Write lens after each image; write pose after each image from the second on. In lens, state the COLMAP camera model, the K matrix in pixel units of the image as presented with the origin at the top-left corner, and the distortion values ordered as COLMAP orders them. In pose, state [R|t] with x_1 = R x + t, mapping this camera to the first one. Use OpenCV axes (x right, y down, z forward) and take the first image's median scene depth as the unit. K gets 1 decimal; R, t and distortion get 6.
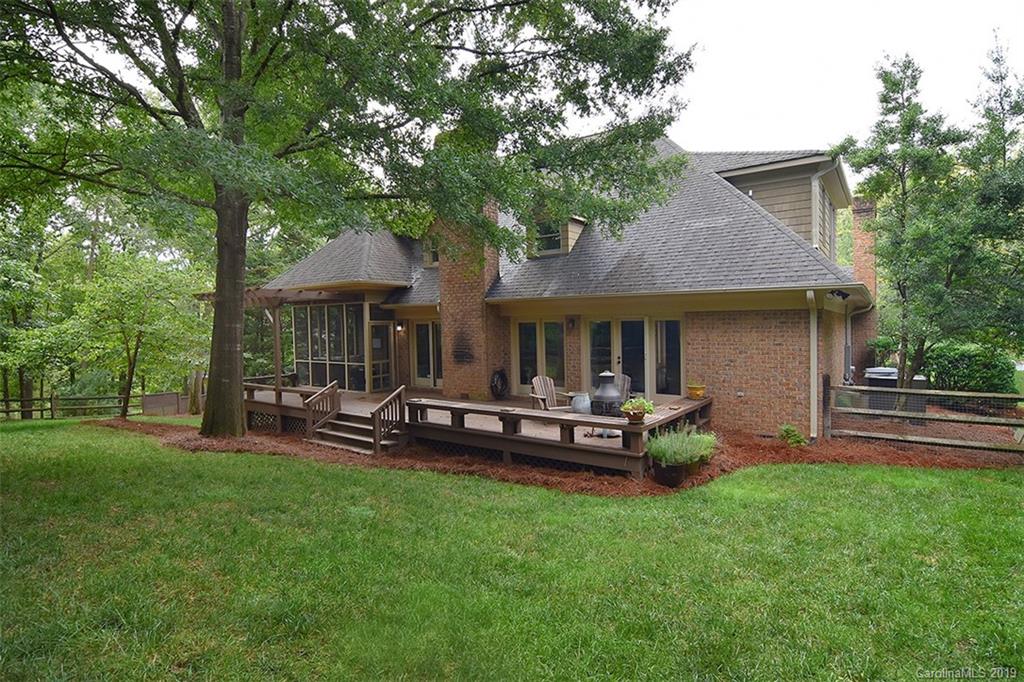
lens RADIAL K [[532.2, 0, 510.4], [0, 532.2, 340.3], [0, 0, 1]] dist [-0.007503, -0.000608]
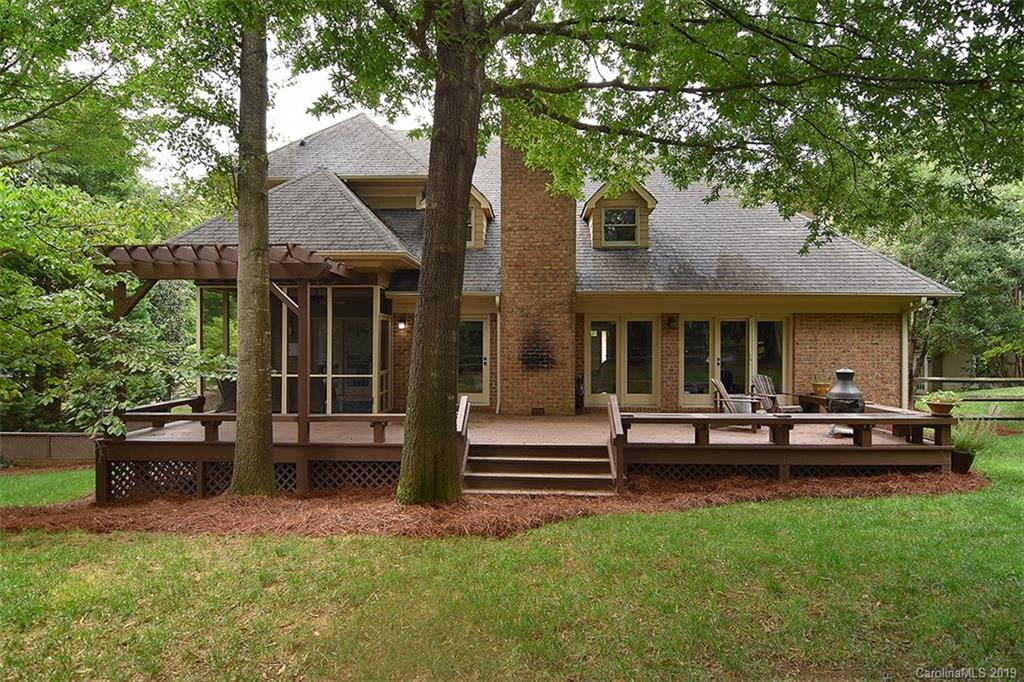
lens RADIAL K [[532.2, 0, 511.8], [0, 532.2, 340.5], [0, 0, 1]] dist [-0.007503, -0.000608]
pose [[0.821945, 0.012061, 0.569440, -0.688673], [0.003916, 0.999632, -0.026825, 0.024723], [-0.569554, 0.024279, 0.821595, 0.438676]]
